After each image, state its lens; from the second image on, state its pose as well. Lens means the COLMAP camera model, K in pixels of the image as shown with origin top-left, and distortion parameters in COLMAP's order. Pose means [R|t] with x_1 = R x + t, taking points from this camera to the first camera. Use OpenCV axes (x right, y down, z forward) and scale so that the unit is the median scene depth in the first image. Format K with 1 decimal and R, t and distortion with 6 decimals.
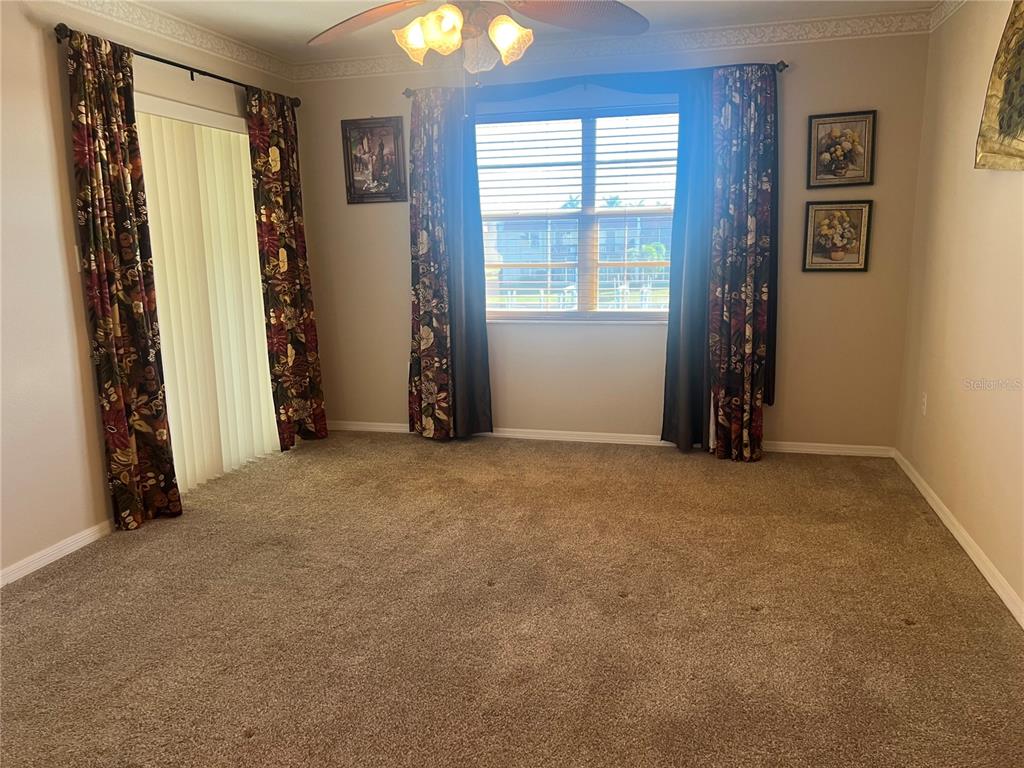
lens RADIAL K [[767.6, 0, 518.1], [0, 767.6, 381.5], [0, 0, 1]] dist [0.062025, -0.072581]
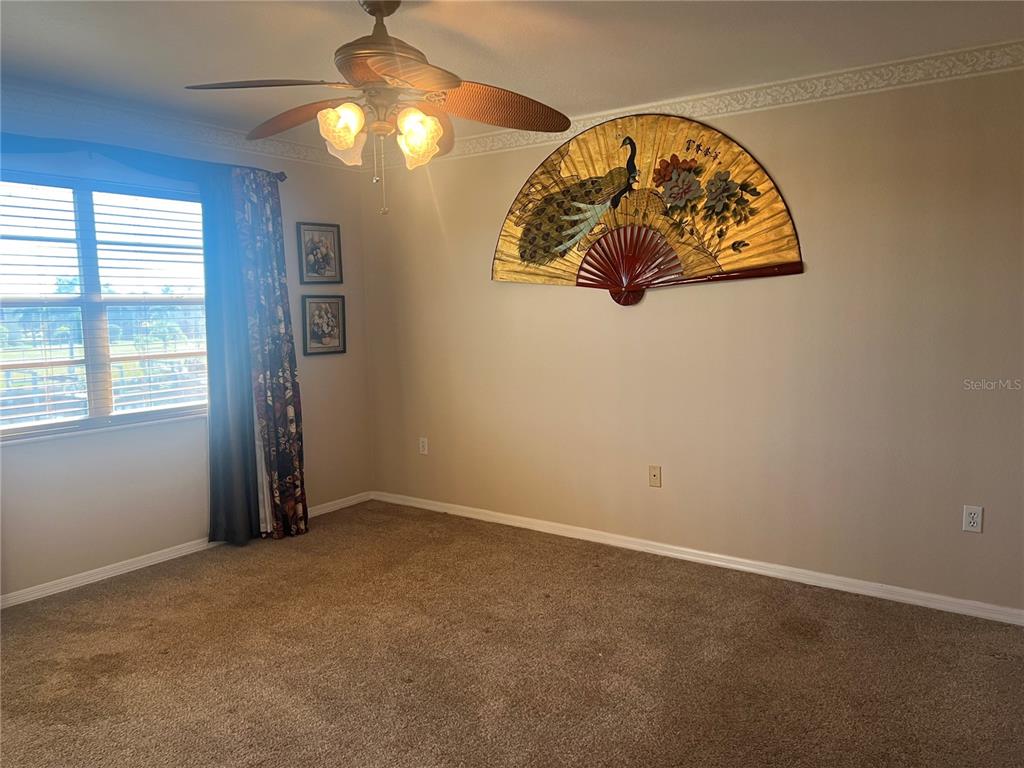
lens RADIAL K [[767.6, 0, 519.9], [0, 767.6, 384.7], [0, 0, 1]] dist [0.062025, -0.072581]
pose [[0.355830, -0.087347, 0.930460, -0.581537], [0.183793, 0.982720, 0.021967, -0.067505], [-0.916300, 0.163195, 0.365735, 0.308554]]
